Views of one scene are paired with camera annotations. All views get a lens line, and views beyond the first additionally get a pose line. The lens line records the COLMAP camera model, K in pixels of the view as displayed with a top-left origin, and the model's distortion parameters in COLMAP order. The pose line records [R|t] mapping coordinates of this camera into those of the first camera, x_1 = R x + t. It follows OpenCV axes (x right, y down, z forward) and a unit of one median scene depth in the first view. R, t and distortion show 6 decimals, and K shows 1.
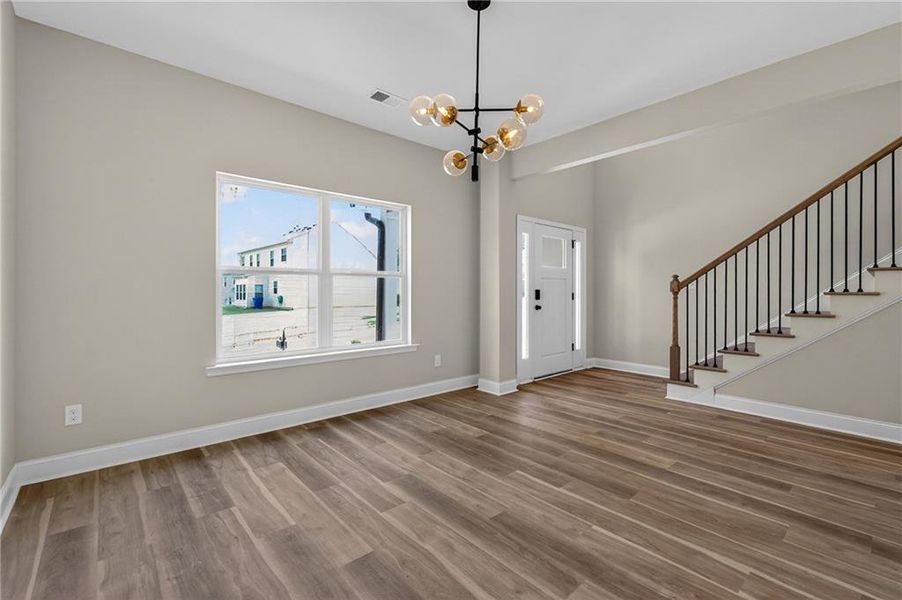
lens RADIAL K [[395.8, 0, 452.0], [0, 395.8, 293.0], [0, 0, 1]] dist [0.003531, -0.000492]
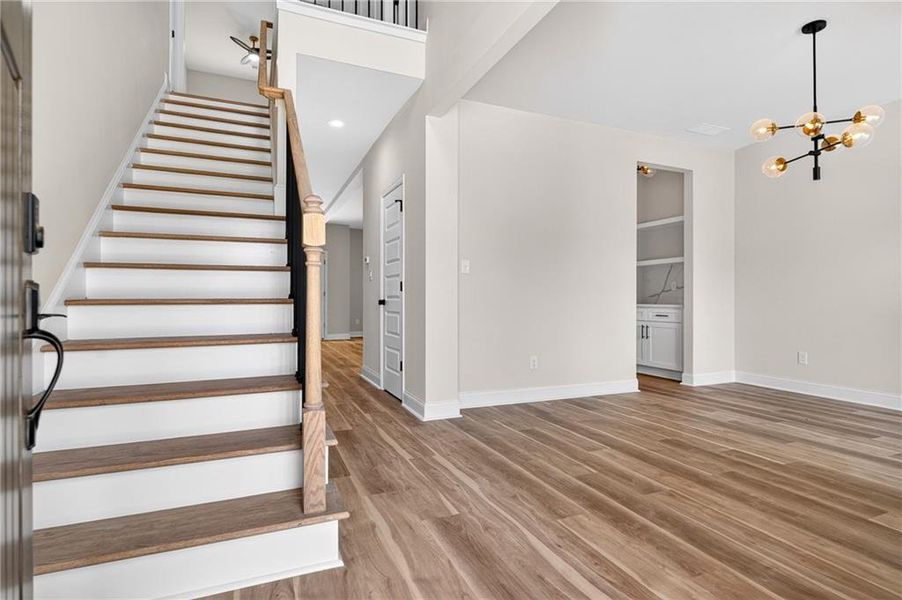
lens RADIAL K [[468.0, 0, 453.0], [0, 468.0, 297.8], [0, 0, 1]] dist [-0.001134, -0.000499]
pose [[-0.948013, -0.006270, 0.318171, 0.519224], [-0.005301, 0.999978, 0.003914, 0.057892], [-0.318189, 0.002024, -0.948025, 2.149868]]
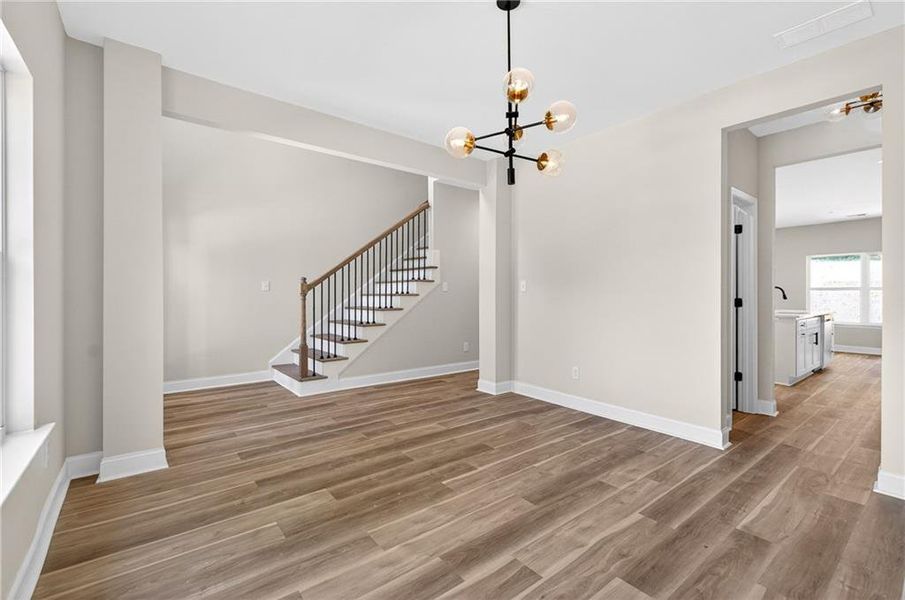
lens RADIAL K [[397.1, 0, 453.5], [0, 397.1, 293.0], [0, 0, 1]] dist [0.003531, -0.000492]
pose [[0.055700, -0.003397, 0.998442, -0.750411], [-0.000389, 0.999994, 0.003424, -0.013440], [-0.998447, -0.000579, 0.055698, 0.869103]]
